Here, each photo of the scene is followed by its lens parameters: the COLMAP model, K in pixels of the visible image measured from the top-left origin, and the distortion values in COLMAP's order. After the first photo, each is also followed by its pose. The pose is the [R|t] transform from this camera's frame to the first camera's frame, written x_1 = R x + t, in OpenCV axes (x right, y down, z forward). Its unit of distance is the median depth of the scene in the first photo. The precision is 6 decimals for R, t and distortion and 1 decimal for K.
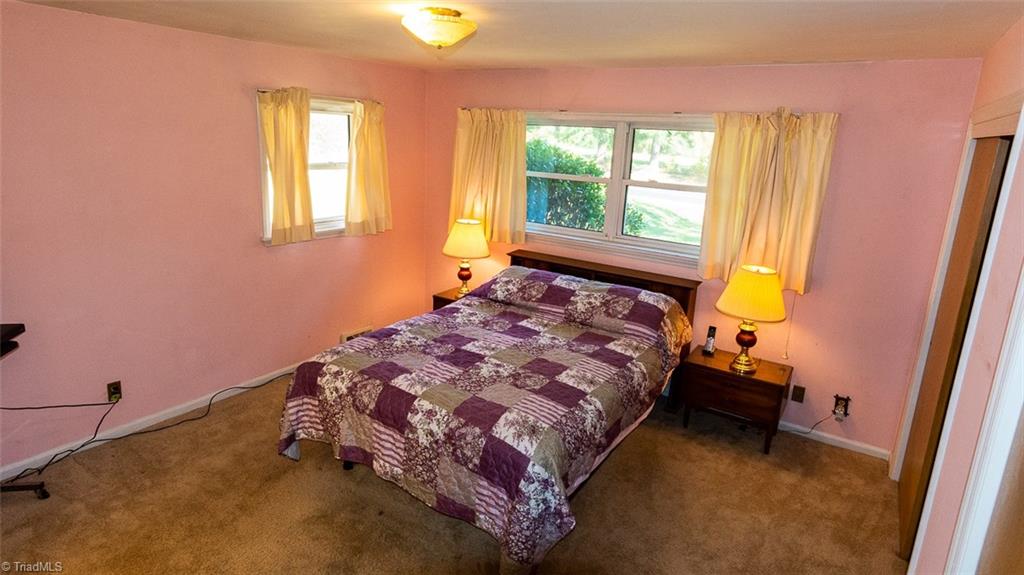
lens RADIAL K [[571.4, 0, 512.2], [0, 571.4, 274.7], [0, 0, 1]] dist [0.001142, 0.000012]
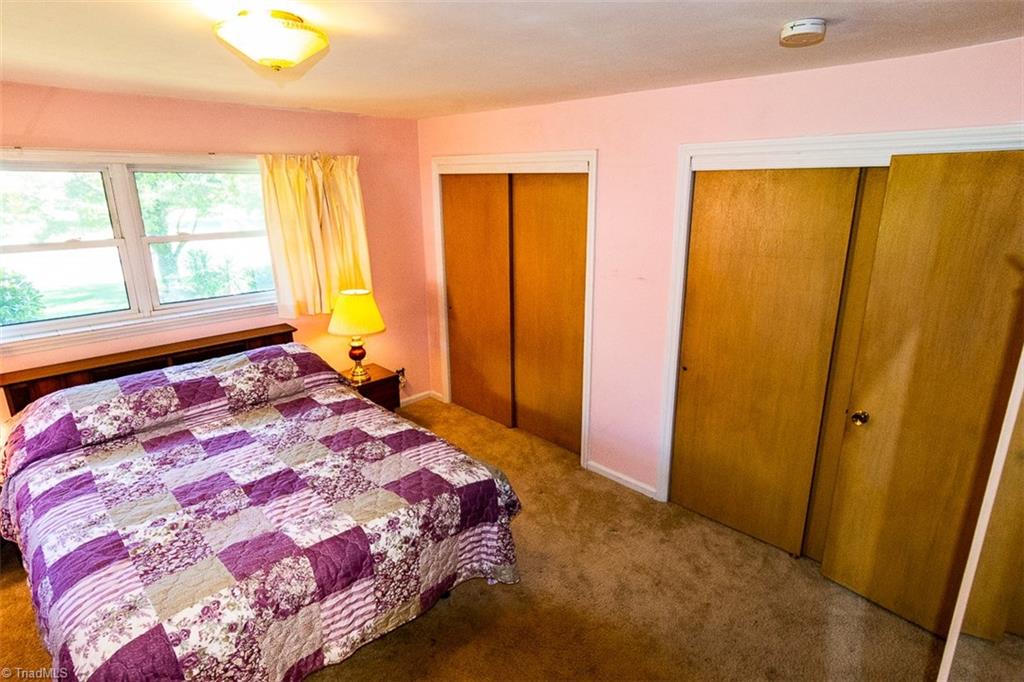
lens RADIAL K [[545.3, 0, 512.0], [0, 545.3, 341.0], [0, 0, 1]] dist [-0.001300, -0.000267]
pose [[0.189928, -0.316159, 0.929500, -0.577854], [0.247983, 0.931484, 0.266163, -0.134249], [-0.949964, 0.179948, 0.255317, 0.432749]]
